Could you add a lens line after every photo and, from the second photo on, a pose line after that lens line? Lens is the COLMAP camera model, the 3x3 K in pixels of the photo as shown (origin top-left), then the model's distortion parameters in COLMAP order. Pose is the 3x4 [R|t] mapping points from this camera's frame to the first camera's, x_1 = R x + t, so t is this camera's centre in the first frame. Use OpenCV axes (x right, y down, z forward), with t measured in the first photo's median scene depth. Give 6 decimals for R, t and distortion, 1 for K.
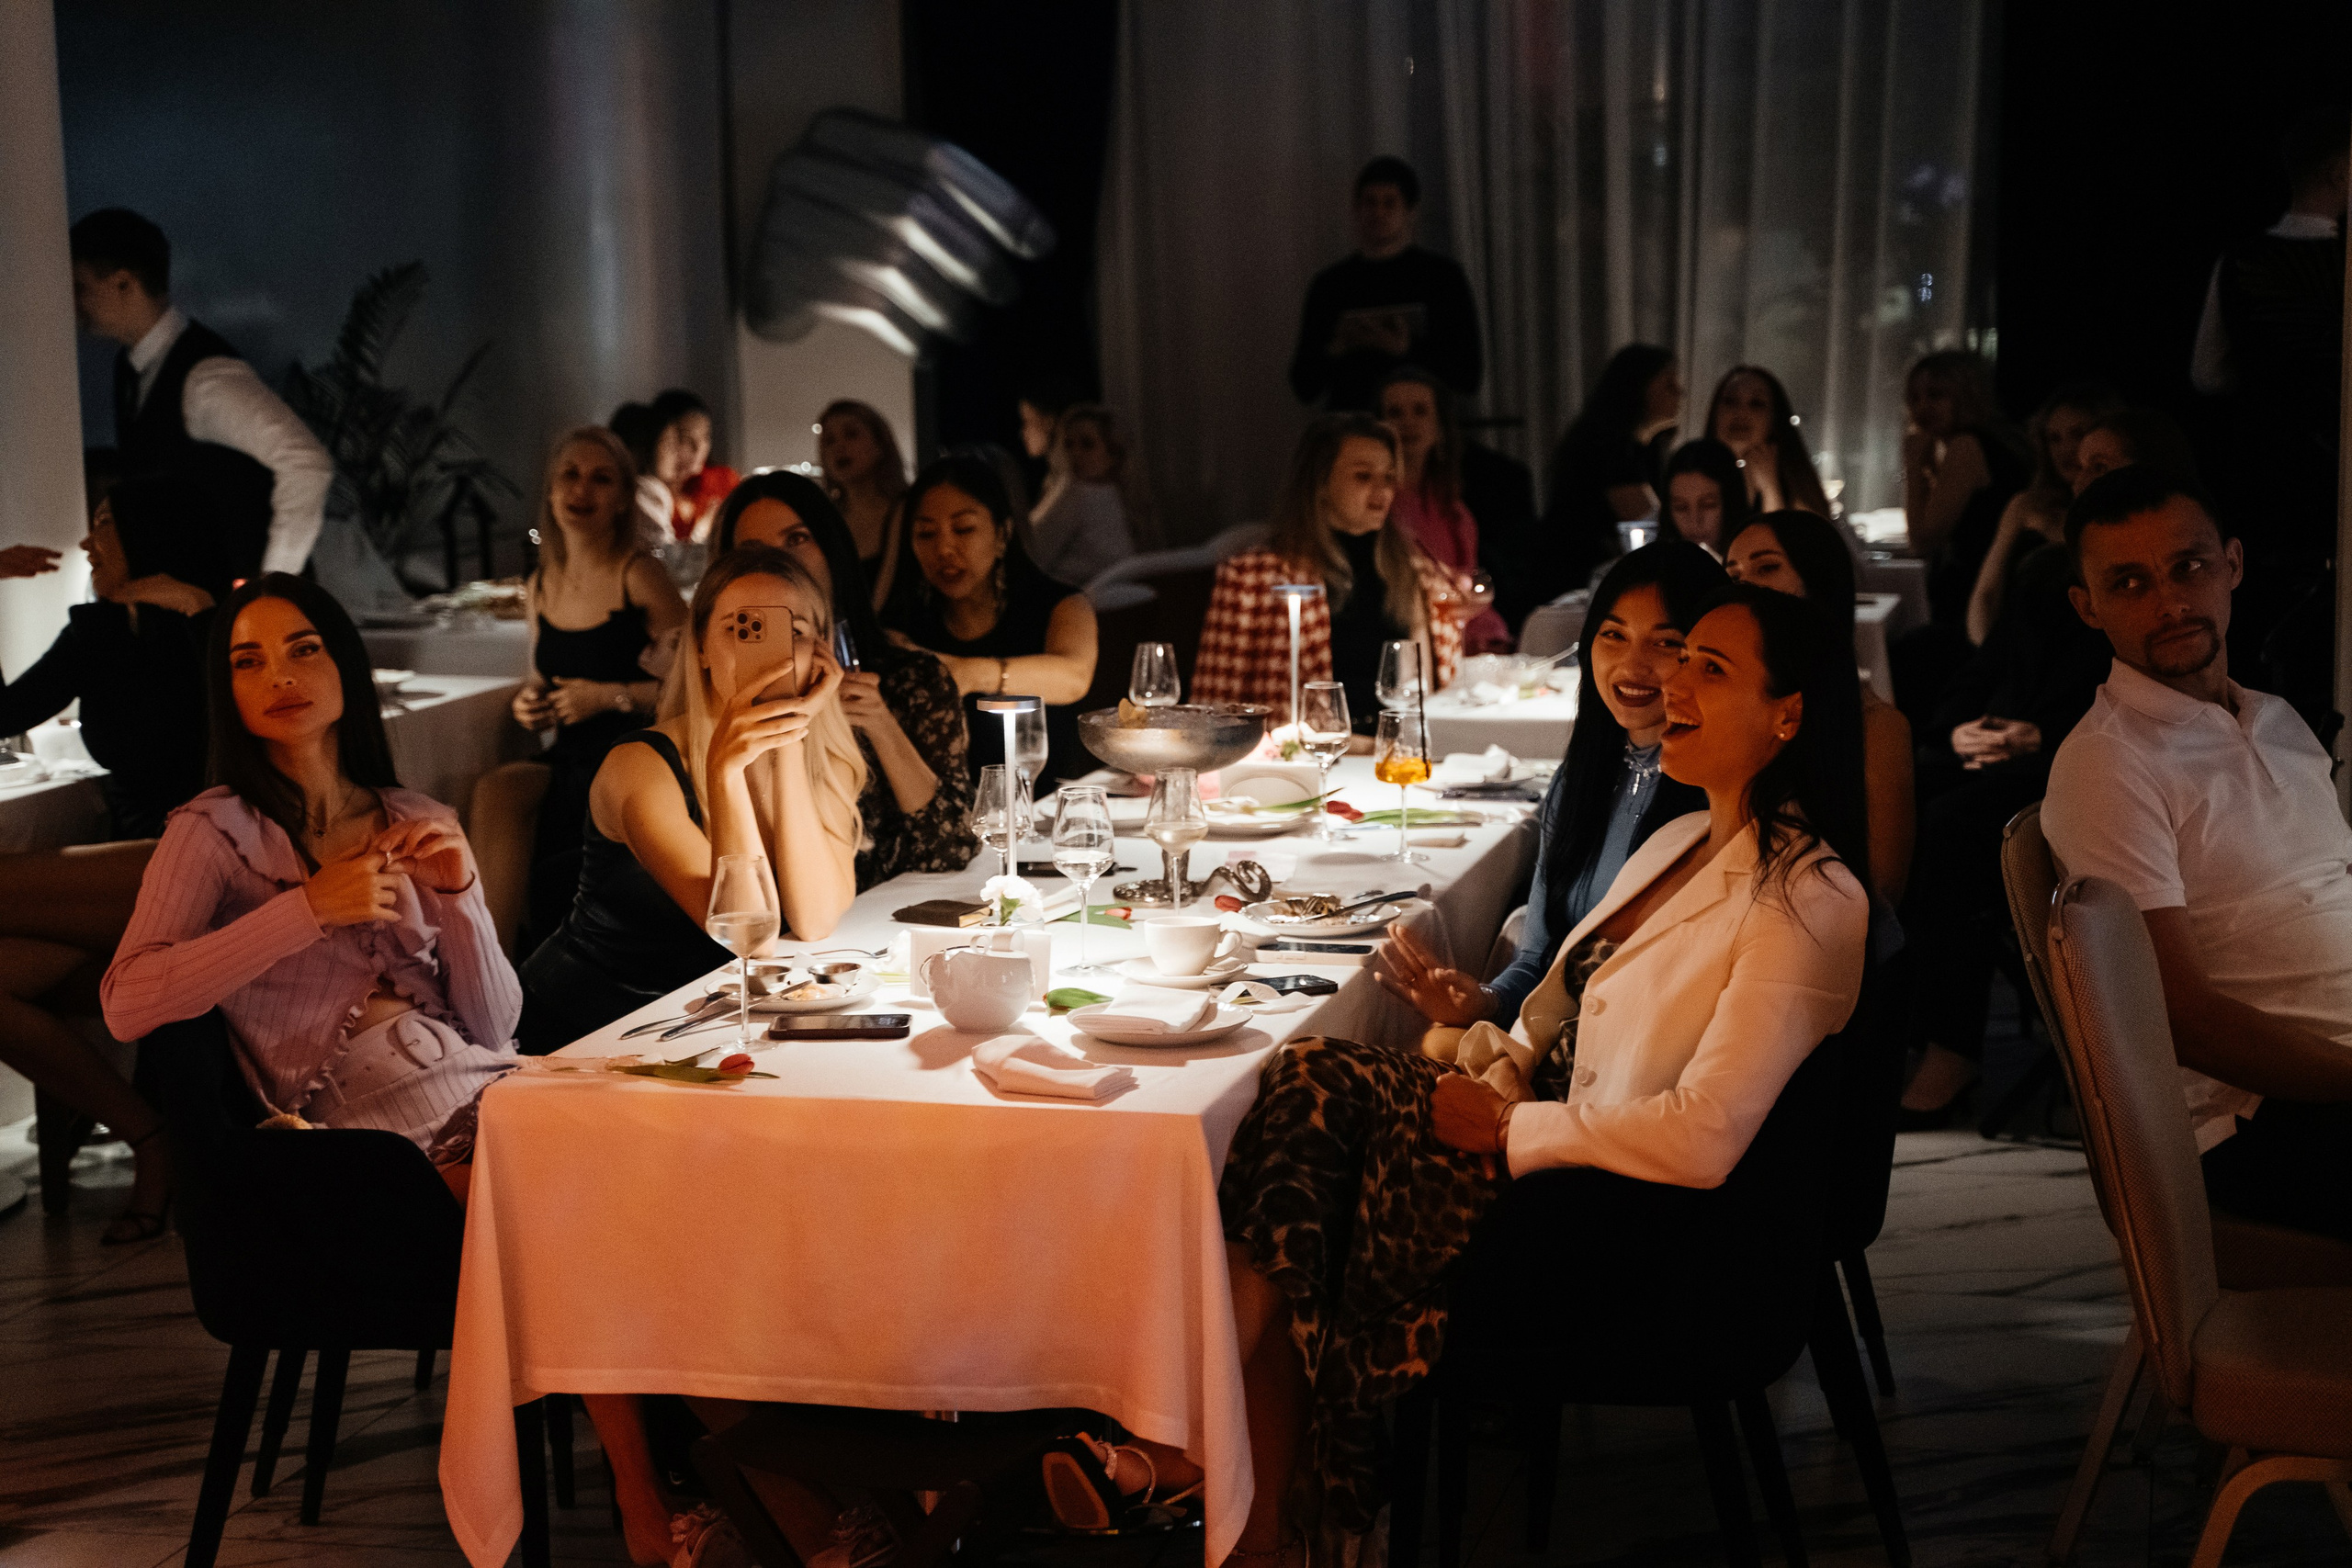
lens RADIAL K [[4147.9, 0, 1175.6], [0, 4147.9, 785.8], [0, 0, 1]] dist [0.079464, 0.000000]
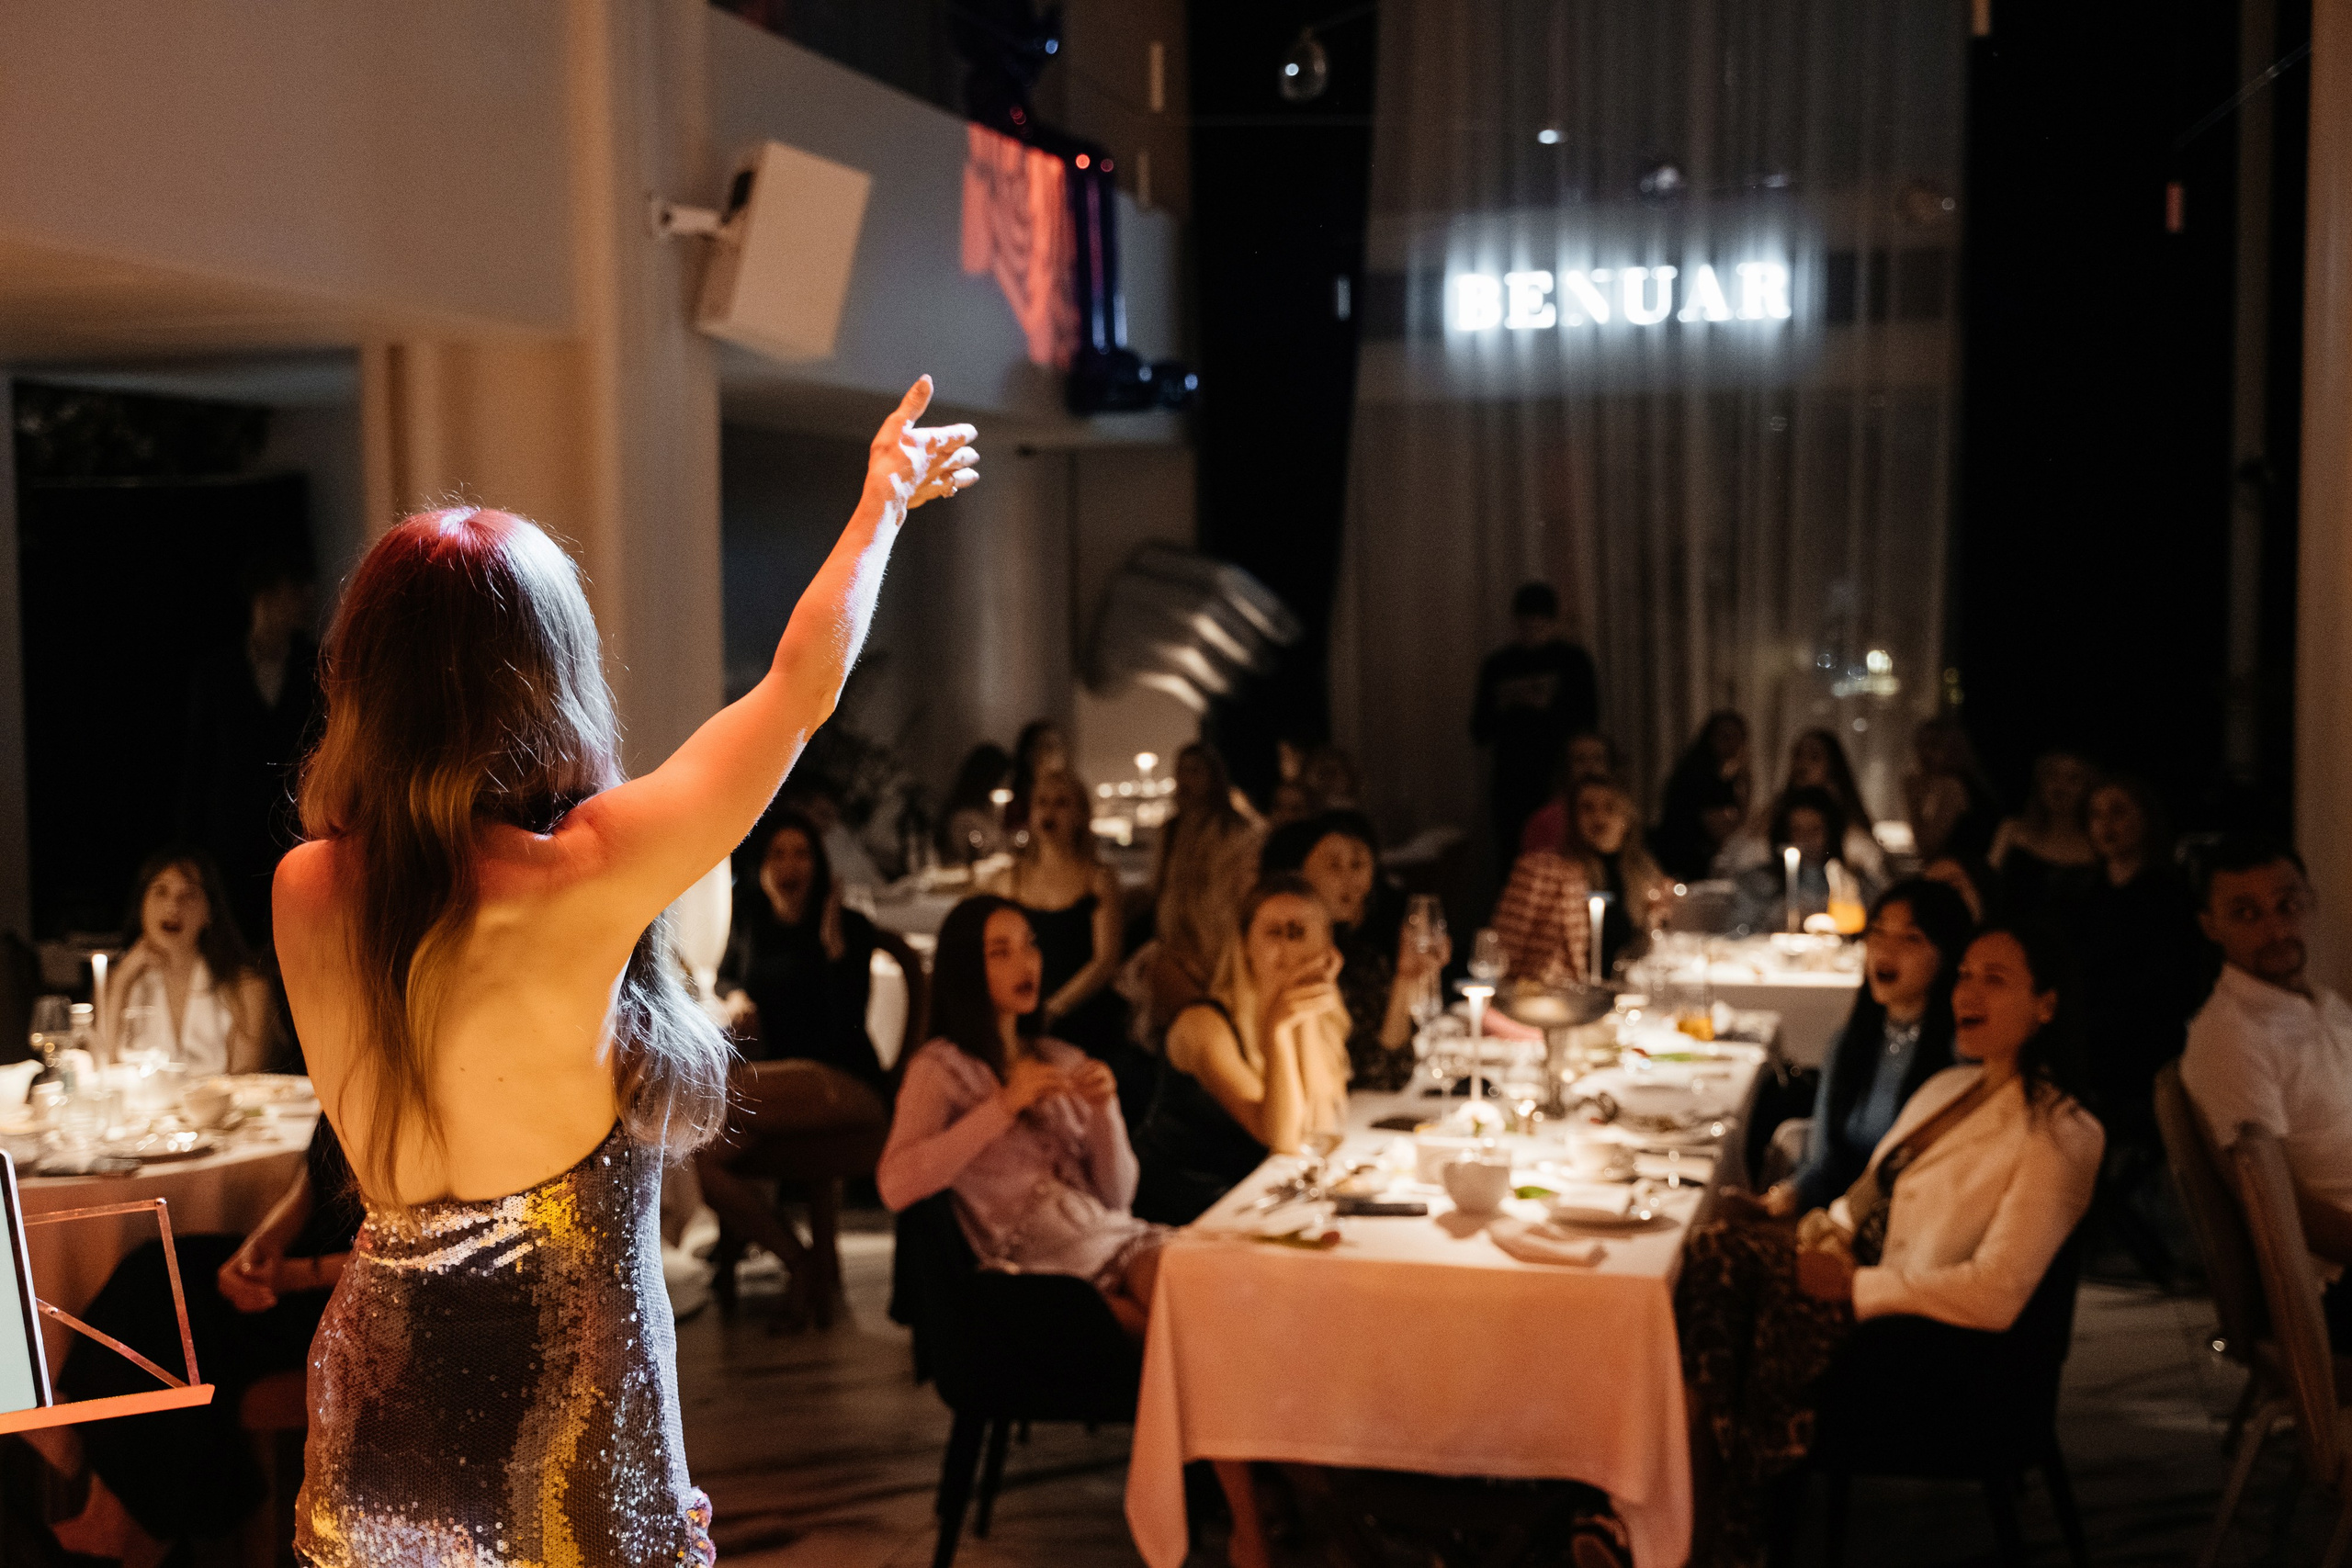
lens RADIAL K [[2923.5, 0, 1177.1], [0, 2923.5, 777.0], [0, 0, 1]] dist [-0.022467, 0.000000]
pose [[0.999112, 0.008518, -0.041275, -0.106494], [-0.011561, 0.997187, -0.074060, -0.016176], [0.040528, 0.074471, 0.996399, -0.046040]]
